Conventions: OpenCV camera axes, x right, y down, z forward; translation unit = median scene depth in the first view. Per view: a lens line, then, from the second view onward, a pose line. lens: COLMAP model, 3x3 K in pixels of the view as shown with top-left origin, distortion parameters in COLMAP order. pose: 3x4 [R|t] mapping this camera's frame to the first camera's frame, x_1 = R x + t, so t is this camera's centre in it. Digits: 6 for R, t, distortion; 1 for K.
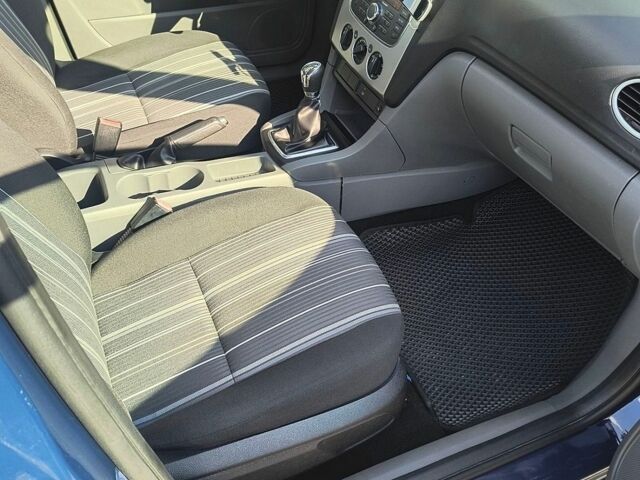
lens RADIAL K [[466.6, 0, 318.1], [0, 466.6, 246.1], [0, 0, 1]] dist [0.004642, -0.011906]
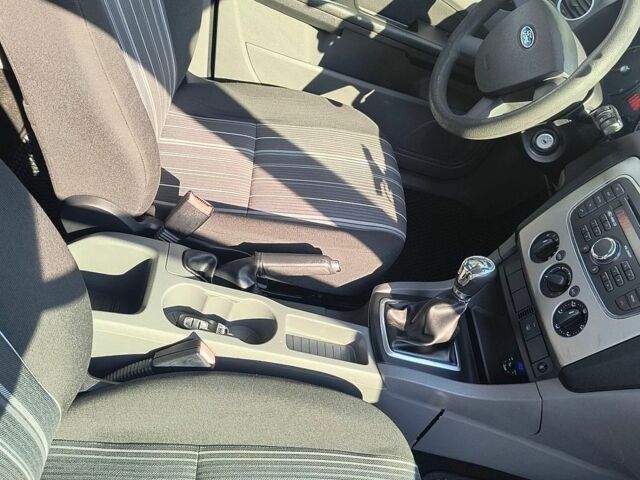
lens RADIAL K [[466.6, 0, 318.1], [0, 466.6, 246.1], [0, 0, 1]] dist [0.004642, -0.011906]
pose [[0.878715, 0.468510, -0.091425, -0.169932], [-0.470513, 0.882393, -0.000404, -0.275193], [0.080483, 0.043372, 0.995812, 0.256565]]
